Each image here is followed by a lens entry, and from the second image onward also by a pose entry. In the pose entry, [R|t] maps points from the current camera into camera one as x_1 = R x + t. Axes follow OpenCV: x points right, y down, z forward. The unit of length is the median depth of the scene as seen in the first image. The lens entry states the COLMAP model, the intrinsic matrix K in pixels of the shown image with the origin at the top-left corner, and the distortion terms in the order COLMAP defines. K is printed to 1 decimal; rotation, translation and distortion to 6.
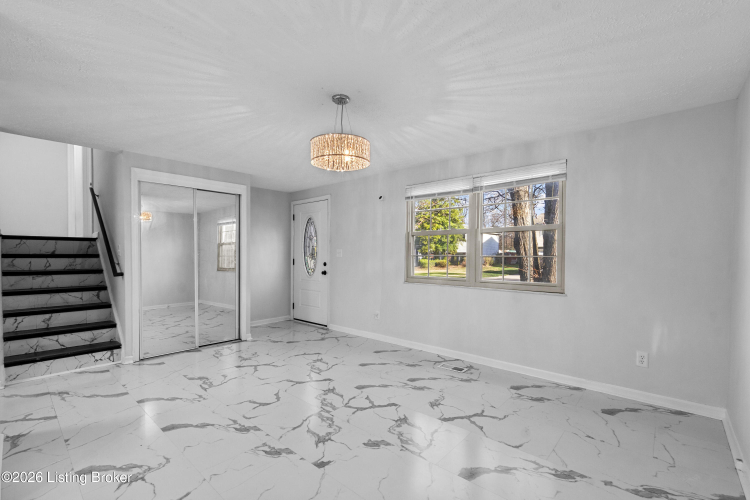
lens RADIAL K [[325.3, 0, 374.2], [0, 325.3, 254.0], [0, 0, 1]] dist [-0.003565, -0.000449]
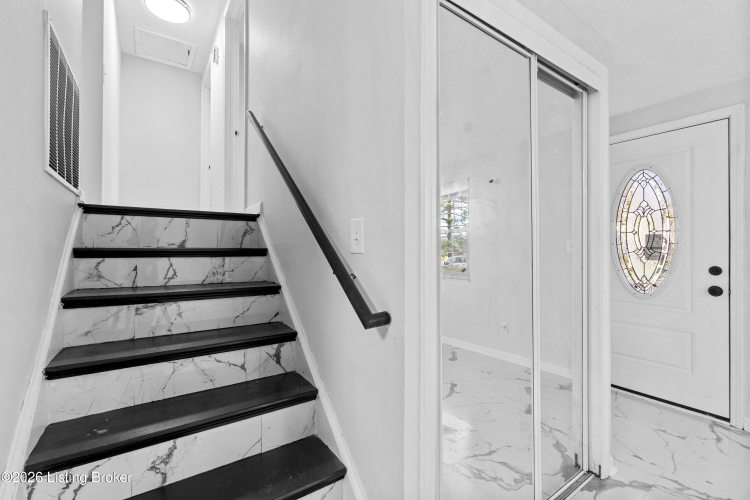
lens RADIAL K [[325.3, 0, 376.3], [0, 325.3, 249.0], [0, 0, 1]] dist [-0.003565, -0.000449]
pose [[0.968135, -0.003814, -0.250398, -0.634038], [0.003430, 0.999992, -0.001971, 0.002947], [0.250404, 0.001049, 0.968141, 0.649124]]
